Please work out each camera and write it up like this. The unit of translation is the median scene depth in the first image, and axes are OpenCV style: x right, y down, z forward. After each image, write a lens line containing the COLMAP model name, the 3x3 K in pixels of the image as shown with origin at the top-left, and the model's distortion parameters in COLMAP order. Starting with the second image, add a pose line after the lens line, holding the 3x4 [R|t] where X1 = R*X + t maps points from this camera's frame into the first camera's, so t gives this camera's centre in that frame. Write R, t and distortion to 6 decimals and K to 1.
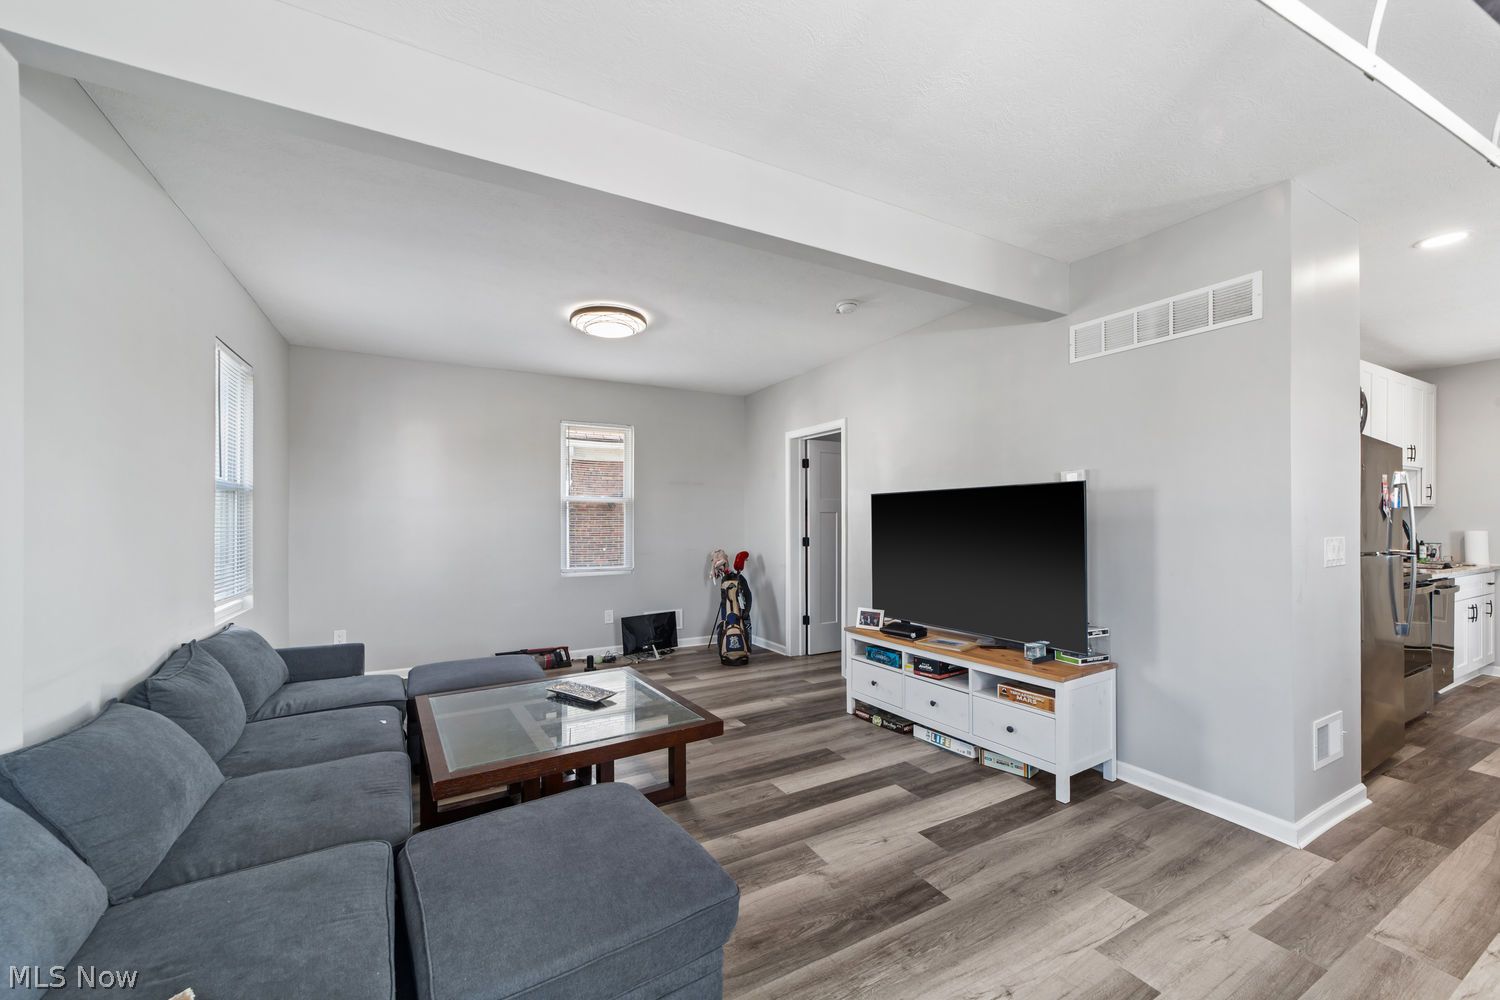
lens RADIAL K [[591.0, 0, 750.8], [0, 591.0, 518.7], [0, 0, 1]] dist [-0.001731, 0.000085]
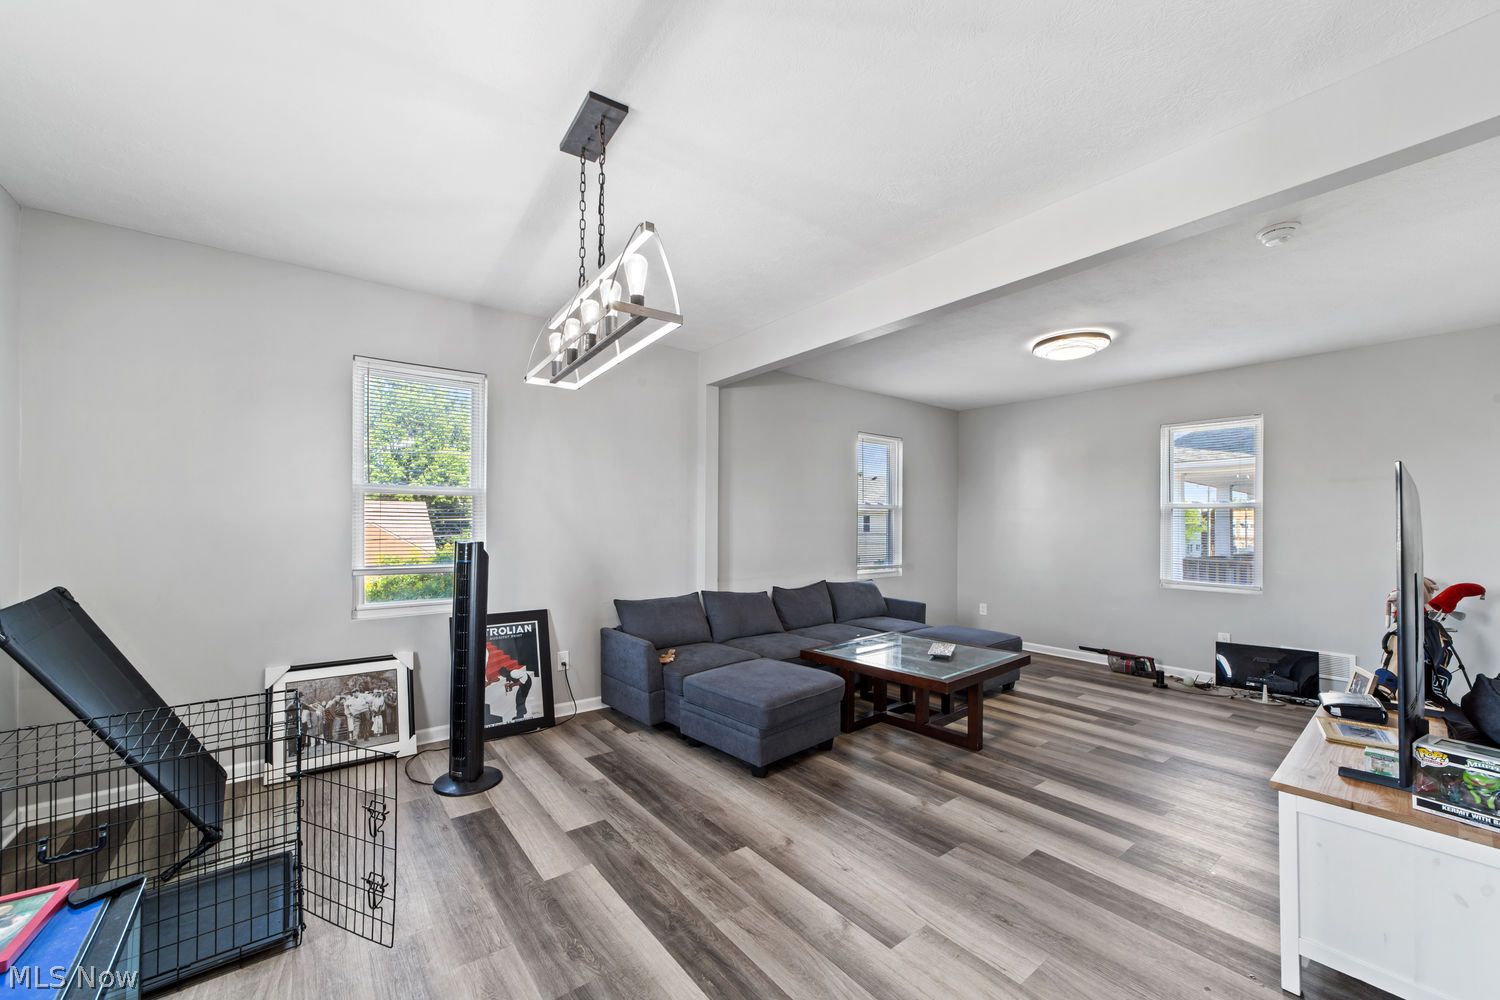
lens RADIAL K [[582.9, 0, 743.4], [0, 582.9, 527.1], [0, 0, 1]] dist [-0.018072, 0.010029]
pose [[0.153149, 0.012399, -0.988125, 0.848536], [-0.009702, 0.999892, 0.011043, -0.013004], [0.988155, 0.007895, 0.153253, 0.261167]]
